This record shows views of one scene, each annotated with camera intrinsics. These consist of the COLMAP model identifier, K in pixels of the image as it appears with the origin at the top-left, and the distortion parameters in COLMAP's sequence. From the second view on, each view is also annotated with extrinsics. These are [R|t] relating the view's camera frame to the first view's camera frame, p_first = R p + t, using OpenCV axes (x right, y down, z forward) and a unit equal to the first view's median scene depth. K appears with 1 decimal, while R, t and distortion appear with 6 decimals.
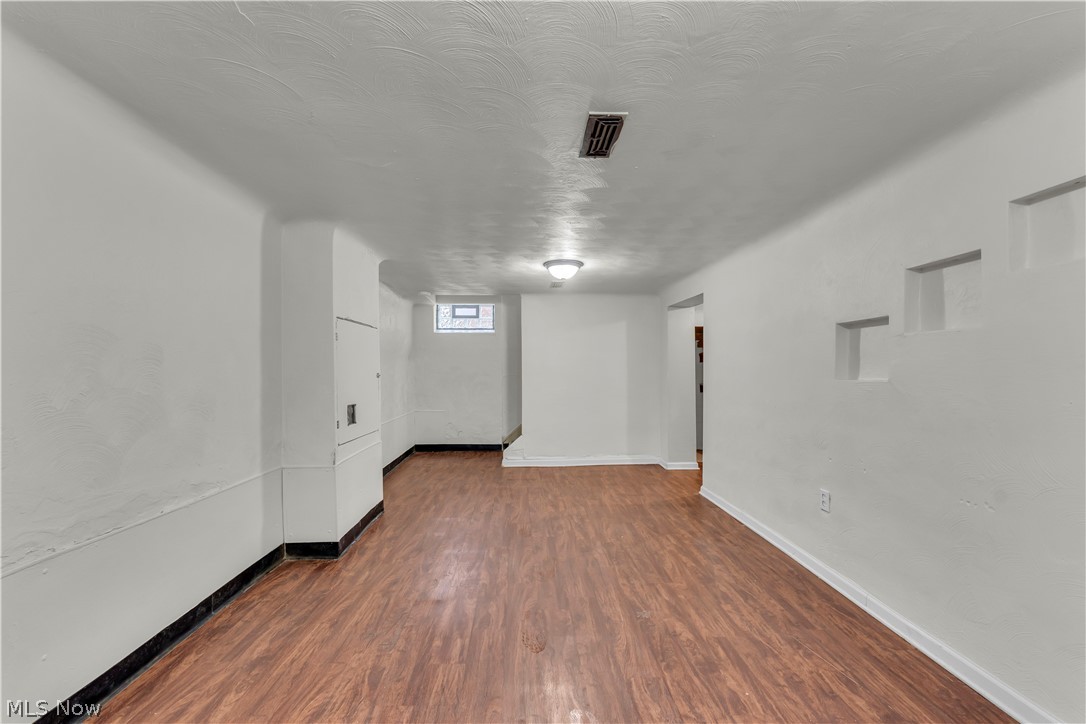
lens RADIAL K [[449.4, 0, 543.2], [0, 449.4, 366.9], [0, 0, 1]] dist [-0.001747, -0.000175]
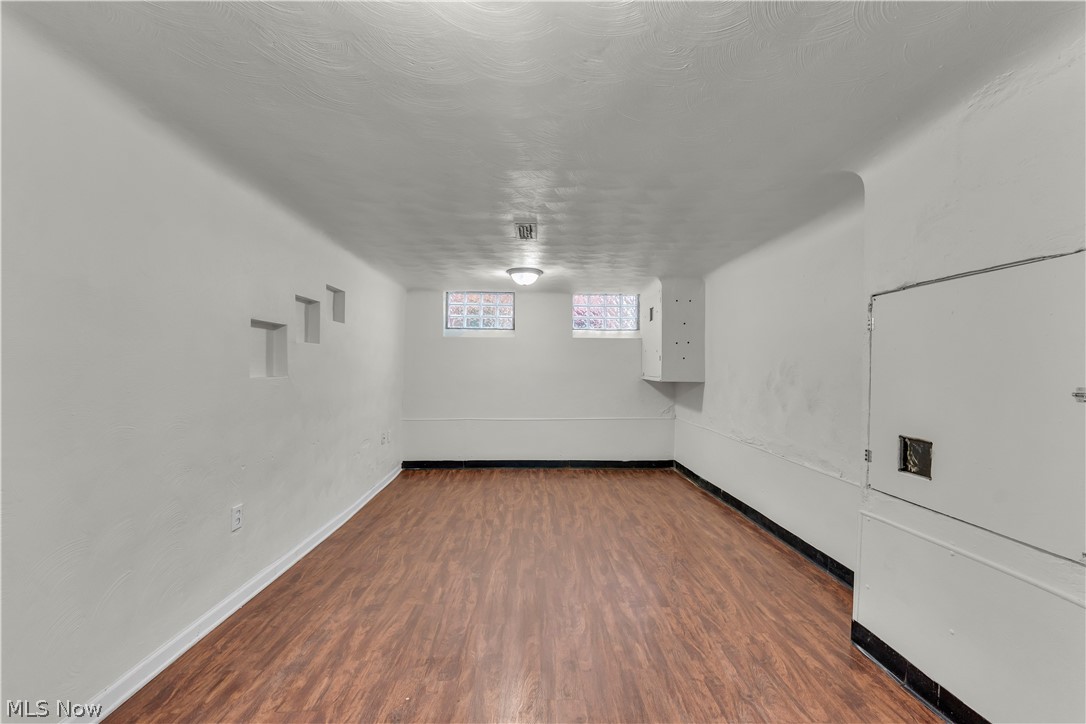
lens RADIAL K [[449.4, 0, 542.5], [0, 449.4, 367.6], [0, 0, 1]] dist [-0.001747, -0.000175]
pose [[-0.999762, -0.010202, 0.019308, 0.023238], [-0.010373, 0.999907, -0.008801, 0.009582], [-0.019217, -0.009000, -0.999775, 2.083010]]
